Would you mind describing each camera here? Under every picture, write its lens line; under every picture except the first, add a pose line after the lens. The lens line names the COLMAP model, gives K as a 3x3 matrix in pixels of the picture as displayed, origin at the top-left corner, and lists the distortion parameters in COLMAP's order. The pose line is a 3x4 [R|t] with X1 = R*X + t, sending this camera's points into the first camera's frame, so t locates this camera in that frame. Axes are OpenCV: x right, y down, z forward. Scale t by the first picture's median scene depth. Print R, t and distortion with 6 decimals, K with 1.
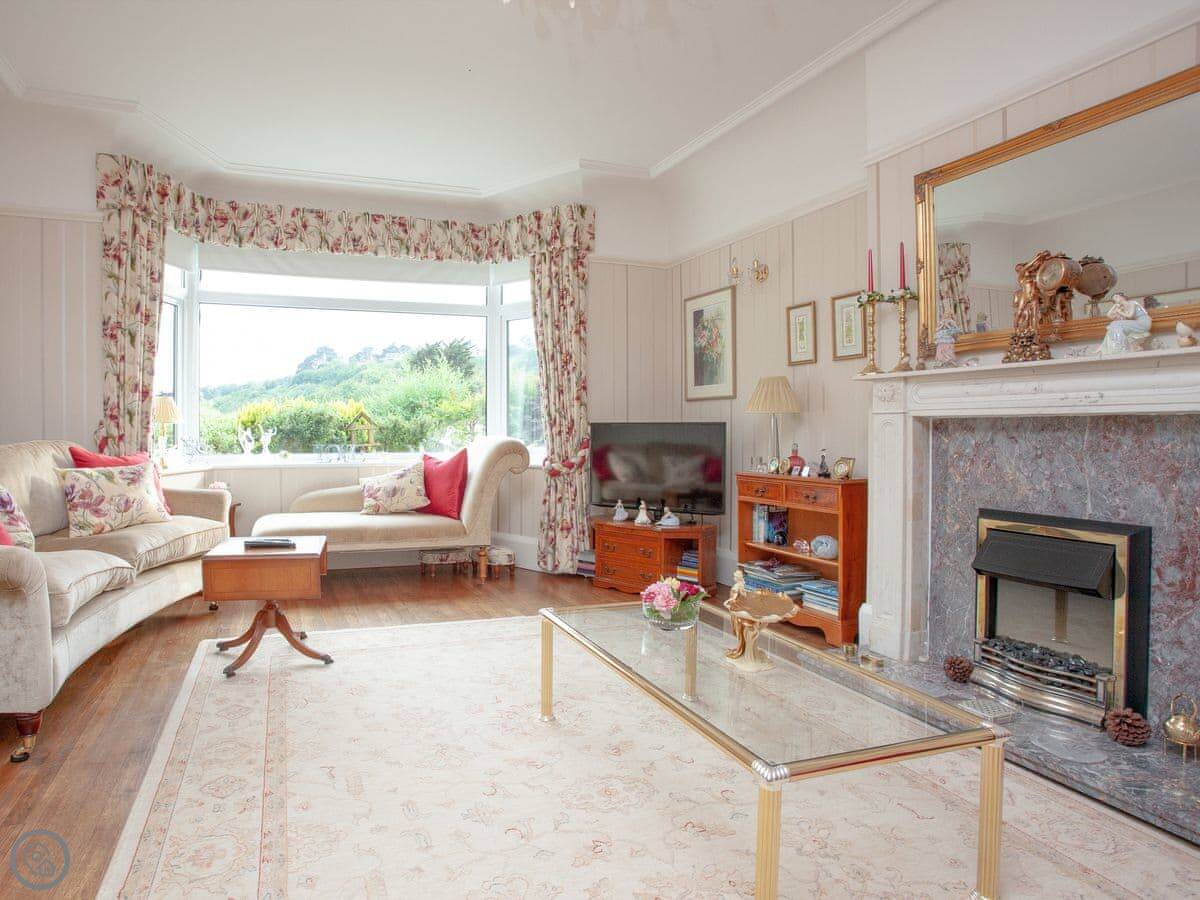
lens RADIAL K [[1023.9, 0, 540.1], [0, 1023.9, 454.8], [0, 0, 1]] dist [-0.045160, 0.186637]
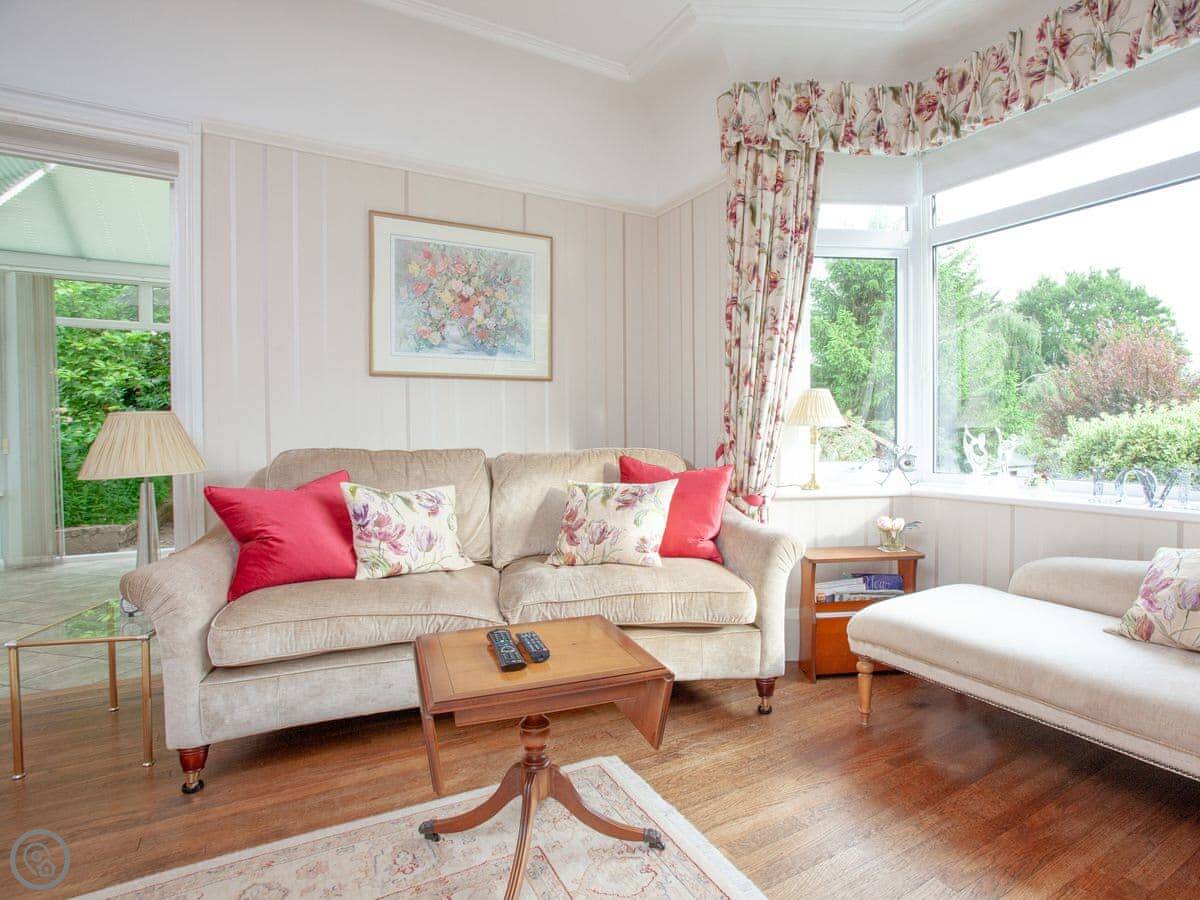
lens RADIAL K [[642.3, 0, 671.6], [0, 642.3, 445.5], [0, 0, 1]] dist [-0.068898, 0.021919]
pose [[0.132929, 0.030853, -0.990645, 0.070267], [-0.014823, 0.999465, 0.029138, -0.030153], [0.991015, 0.010811, 0.133315, 0.888671]]
